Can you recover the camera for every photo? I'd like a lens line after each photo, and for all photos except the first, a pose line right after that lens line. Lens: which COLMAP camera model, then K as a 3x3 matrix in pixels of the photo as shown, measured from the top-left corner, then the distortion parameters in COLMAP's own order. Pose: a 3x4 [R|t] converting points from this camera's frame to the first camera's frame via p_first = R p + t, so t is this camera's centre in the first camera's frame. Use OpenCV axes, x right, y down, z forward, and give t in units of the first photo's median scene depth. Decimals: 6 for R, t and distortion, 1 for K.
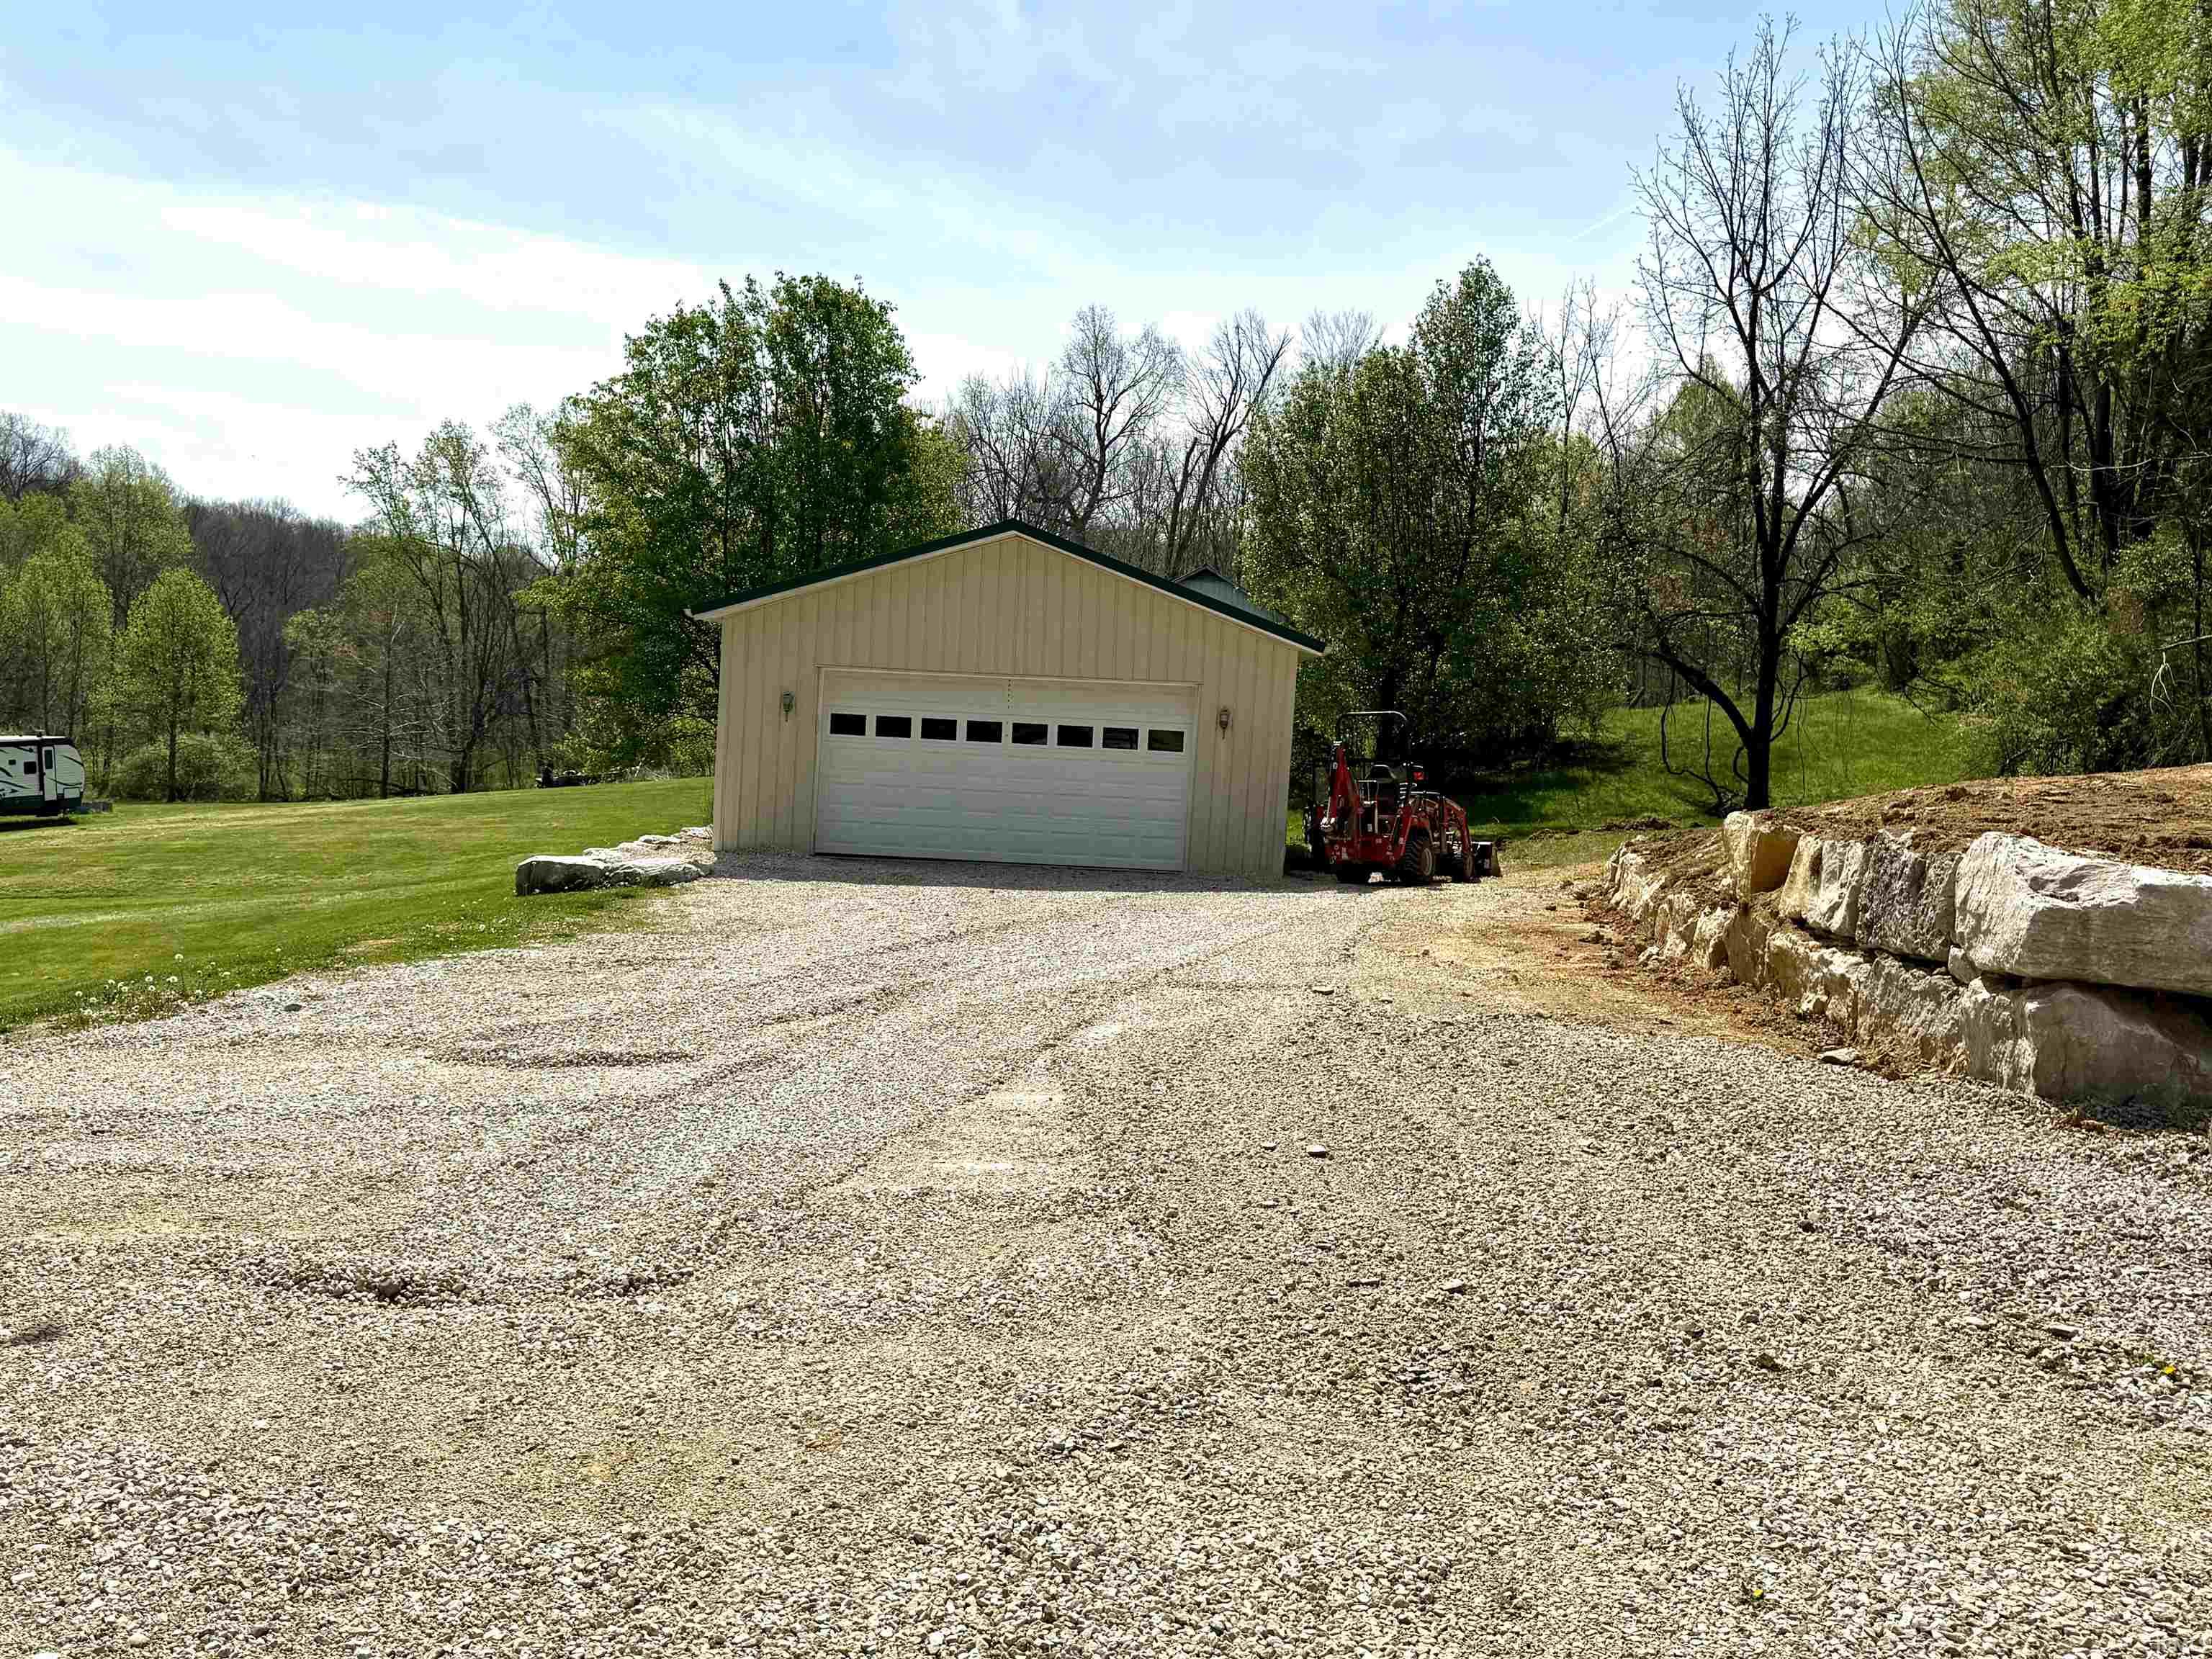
lens RADIAL K [[1994.3, 0, 1106.0], [0, 1994.3, 829.5], [0, 0, 1]] dist [0.105277, 0.000343]
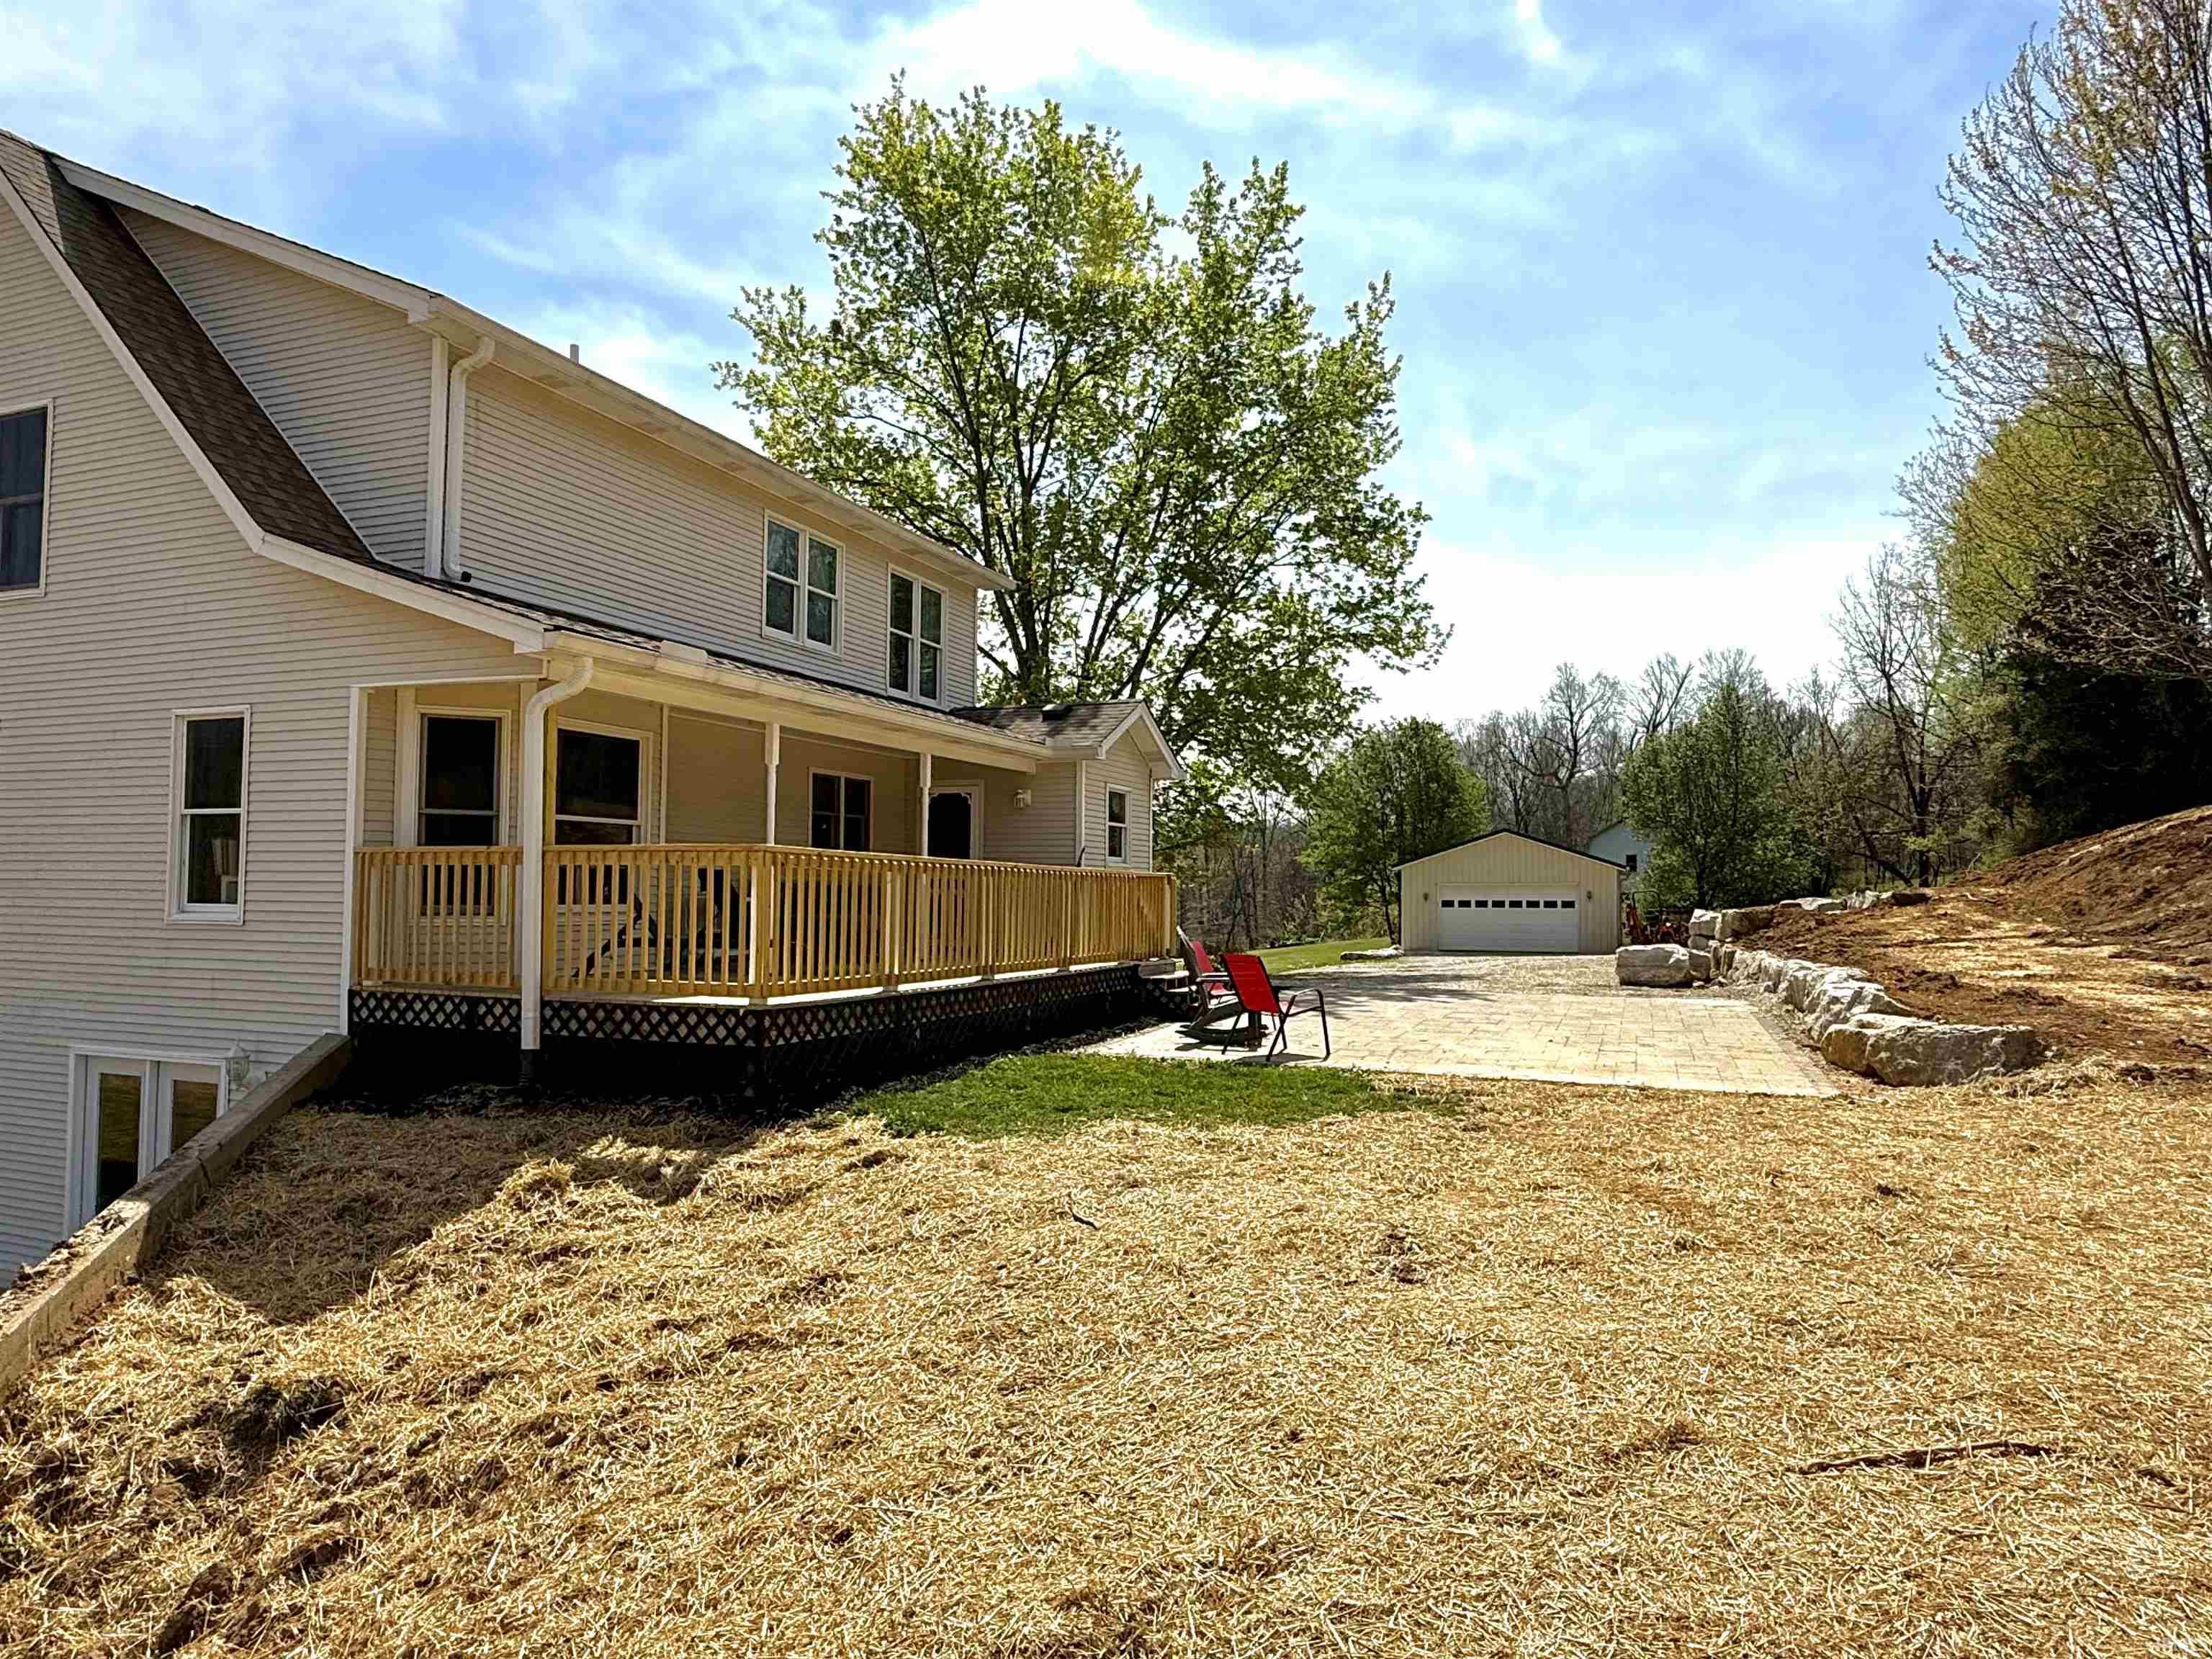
lens RADIAL K [[1352.6, 0, 1106.0], [0, 1352.6, 829.5], [0, 0, 1]] dist [0.001947, 0.000221]
pose [[0.936110, -0.061367, -0.346312, 0.018531], [0.020607, 0.992539, -0.120177, 0.013605], [0.351103, 0.105363, 0.930390, -0.205620]]
